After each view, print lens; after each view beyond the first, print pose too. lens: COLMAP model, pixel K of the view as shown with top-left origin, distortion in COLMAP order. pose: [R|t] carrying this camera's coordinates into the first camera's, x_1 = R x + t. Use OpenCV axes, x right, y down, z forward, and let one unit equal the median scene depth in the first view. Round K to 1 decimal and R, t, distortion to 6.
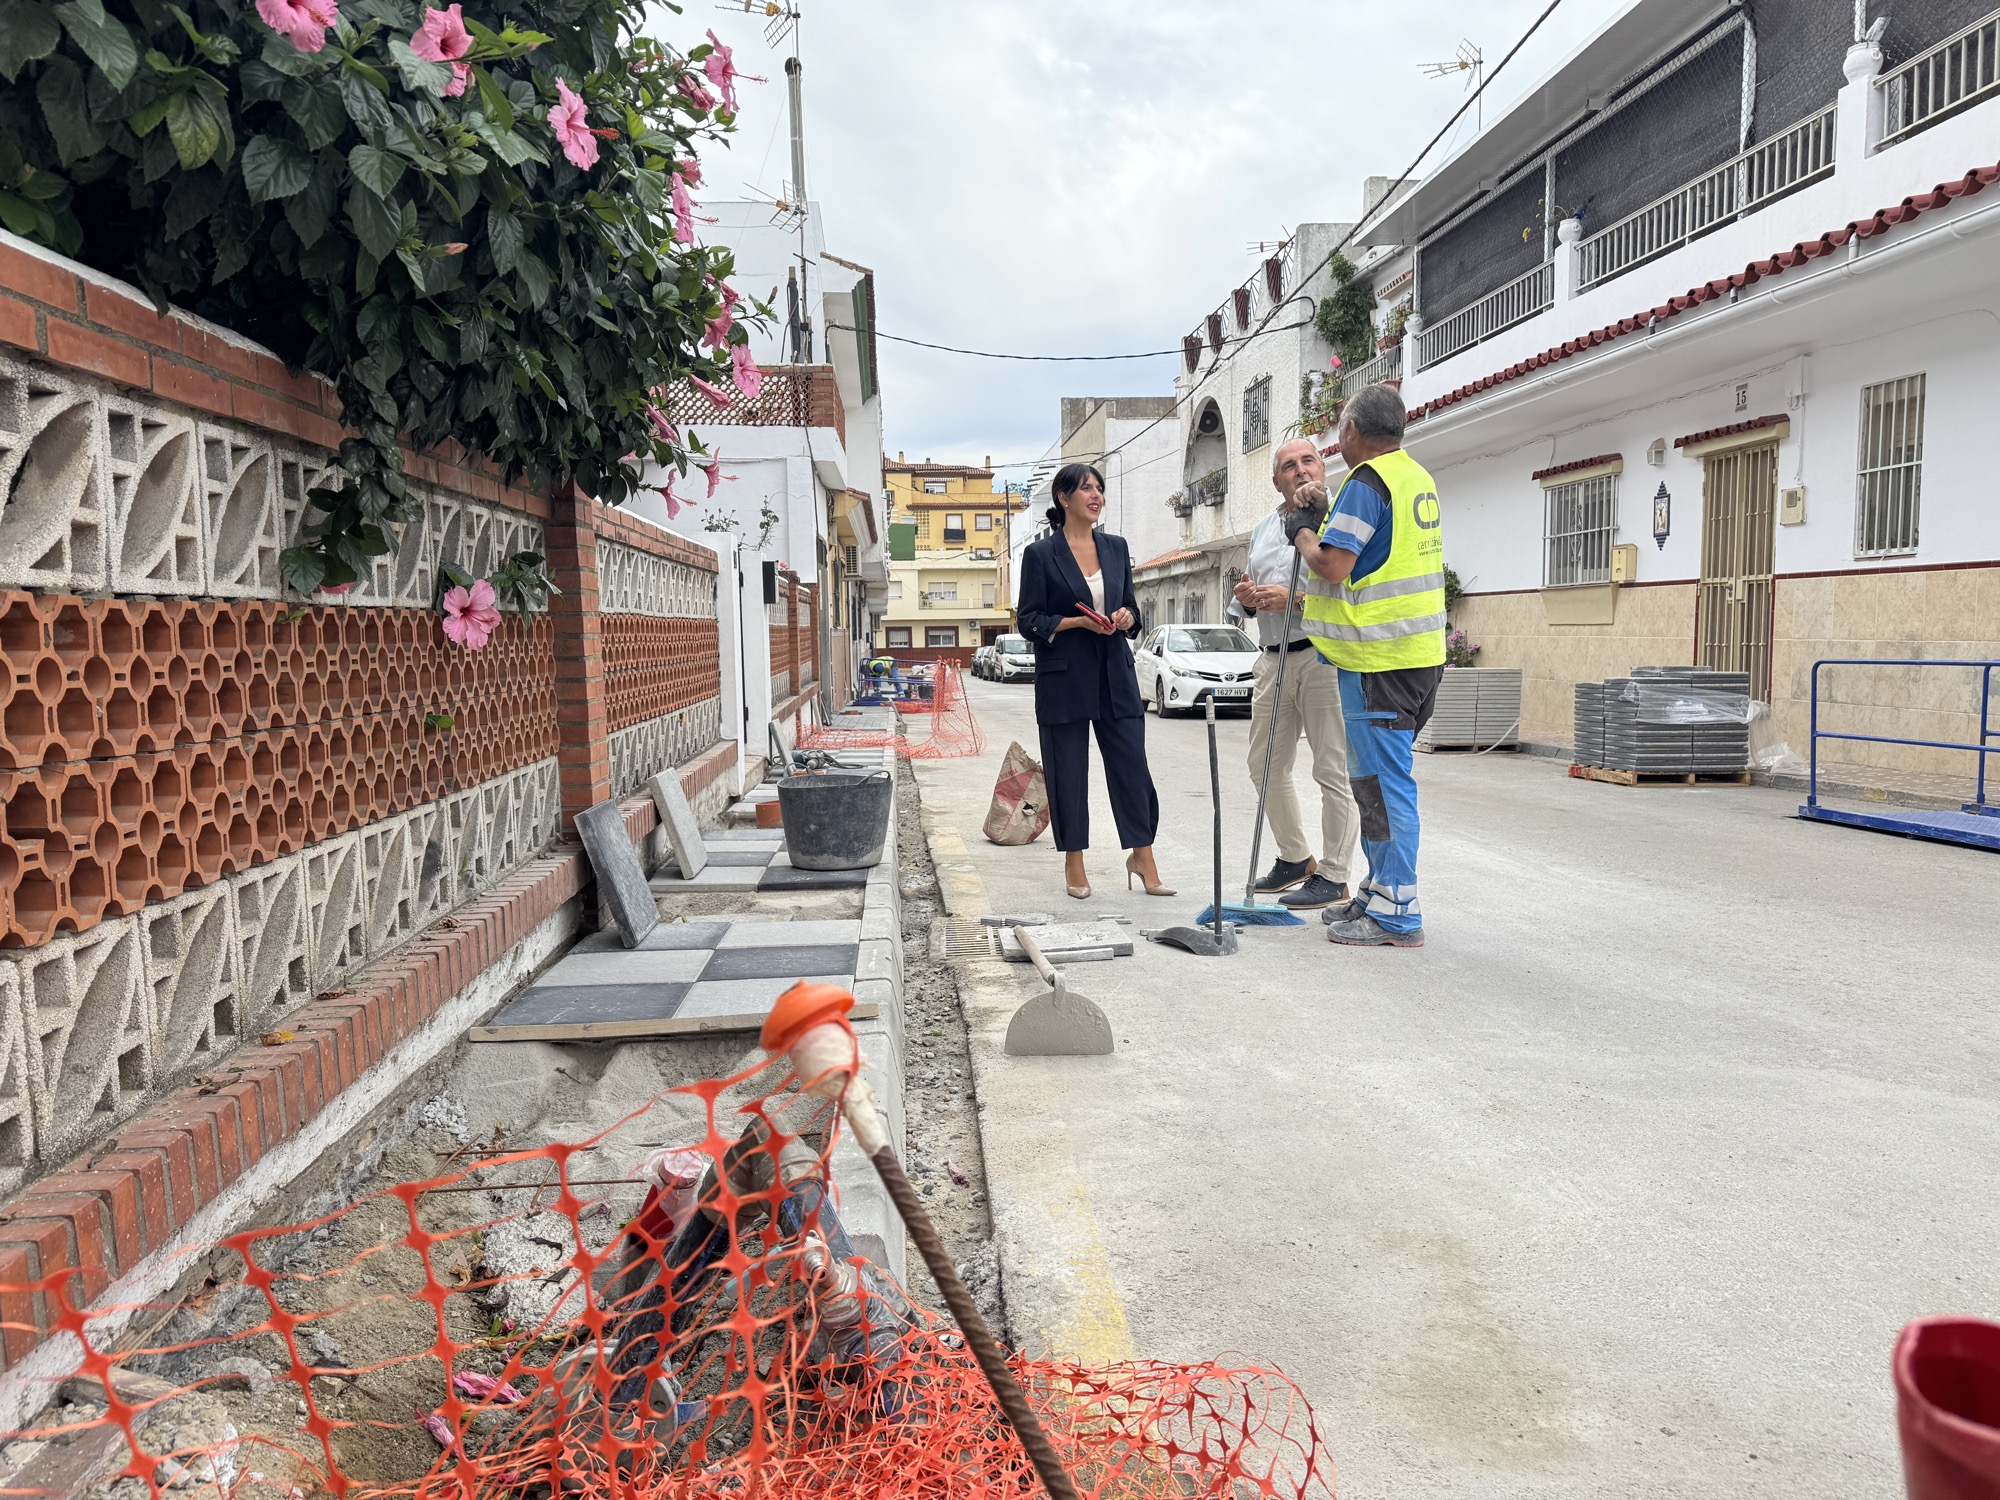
lens RADIAL K [[1394.5, 0, 1001.6], [0, 1394.5, 758.6], [0, 0, 1]] dist [0.048583, -0.036480]
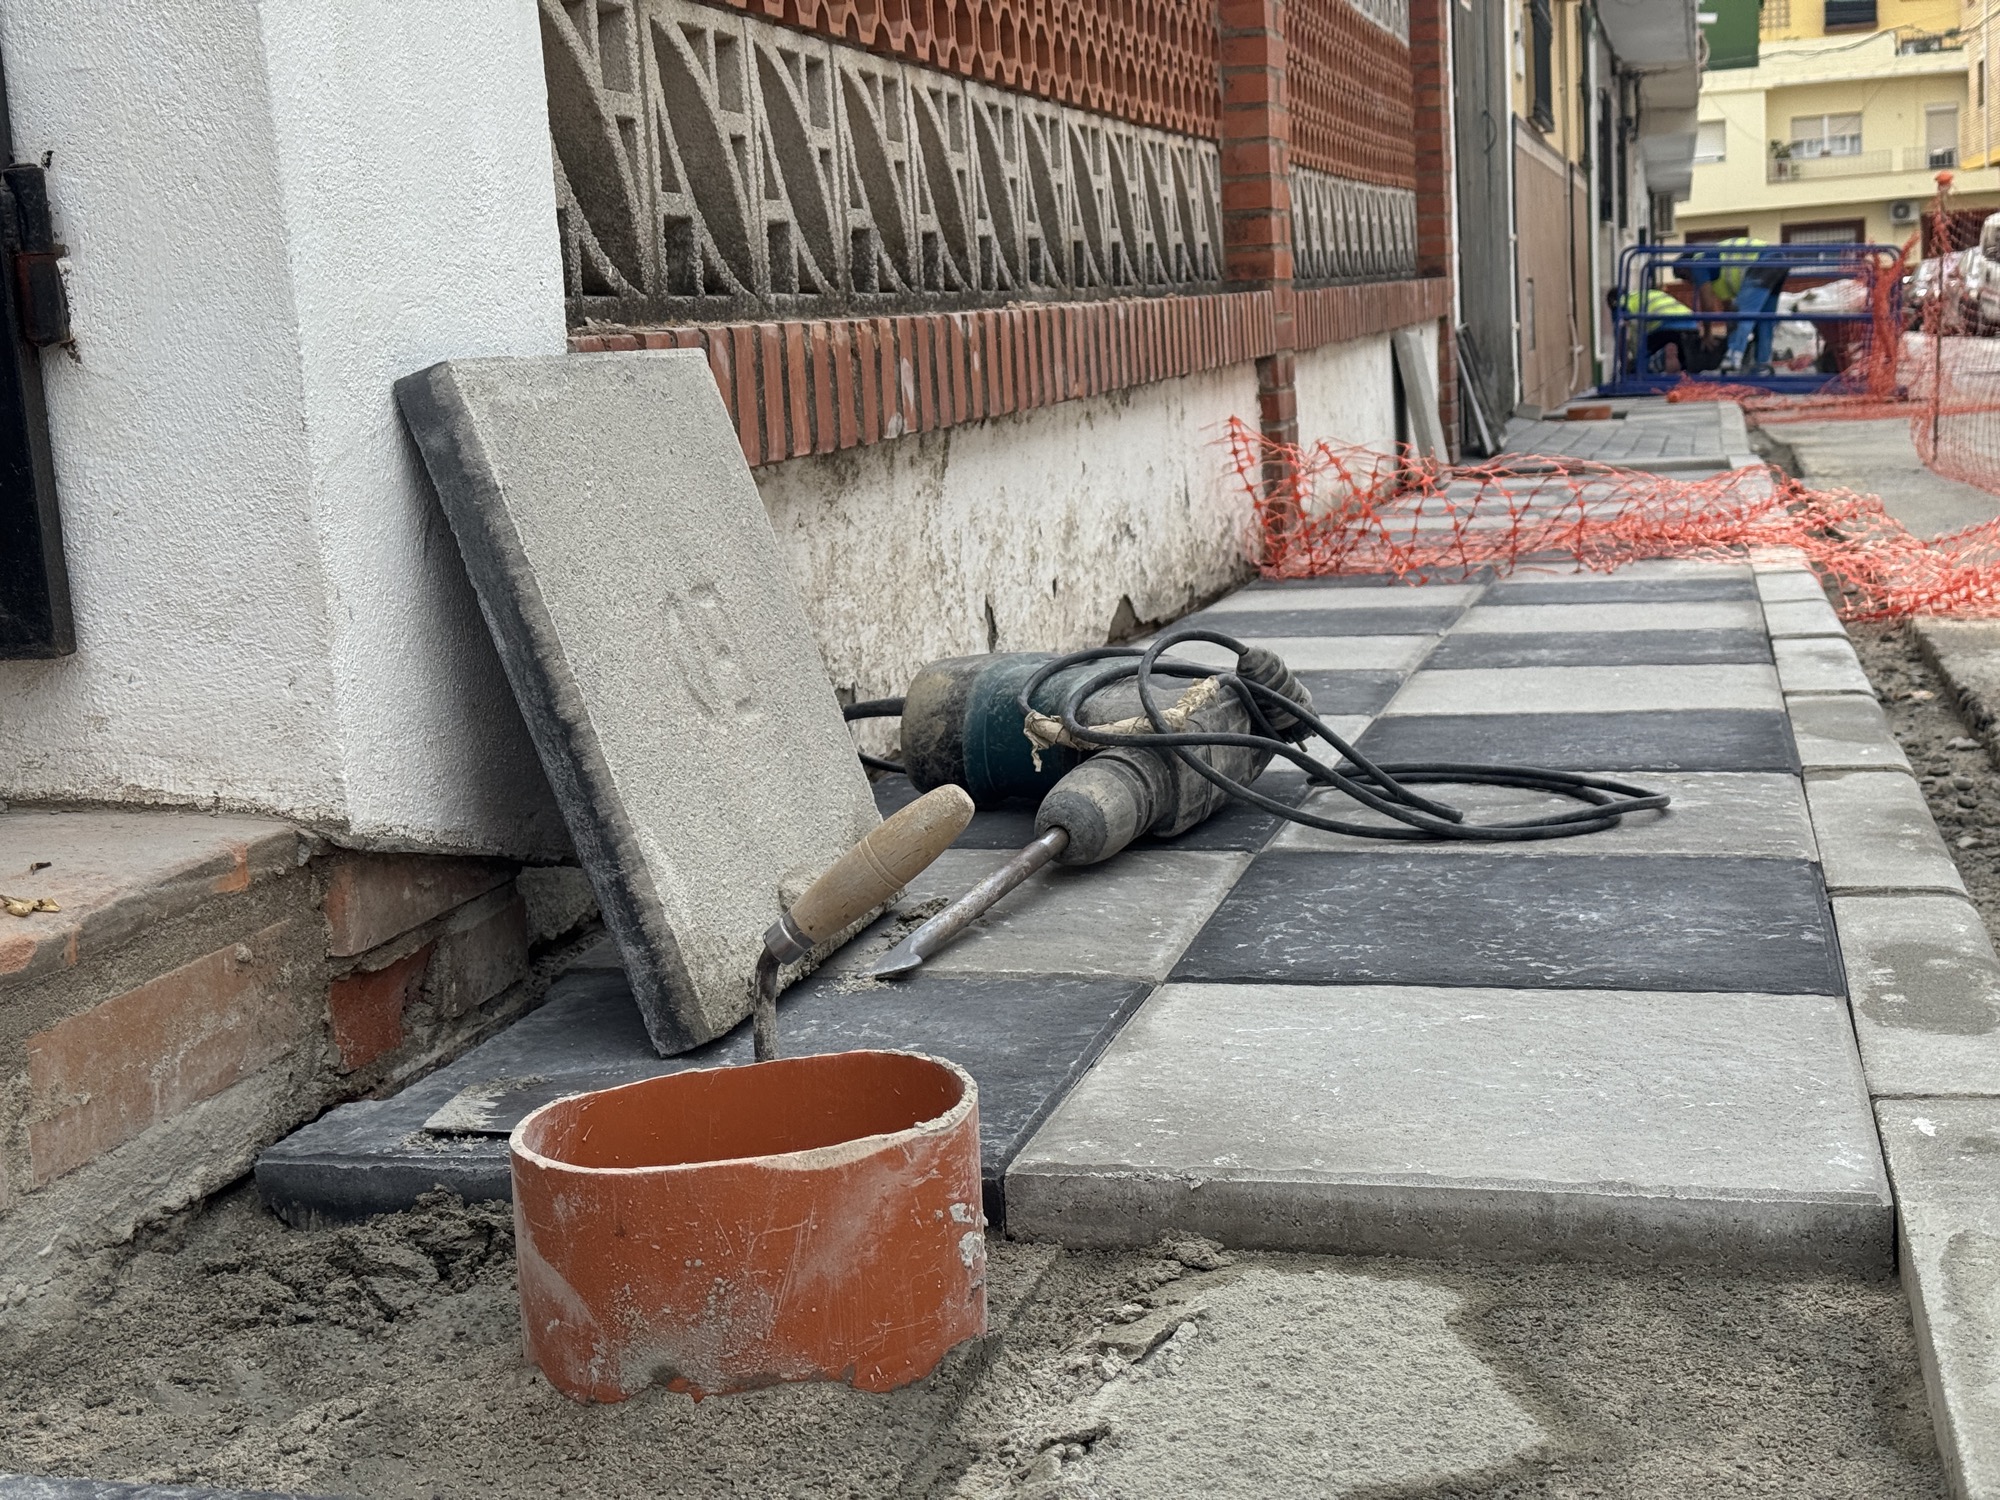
lens RADIAL K [[2769.8, 0, 1000.0], [0, 2769.8, 750.0], [0, 0, 1]] dist [-0.002450, -0.010861]
pose [[0.948319, 0.010082, -0.317159, -0.080744], [0.014477, 0.997080, 0.074981, -0.016305], [0.316989, -0.075698, 0.945403, 0.834309]]
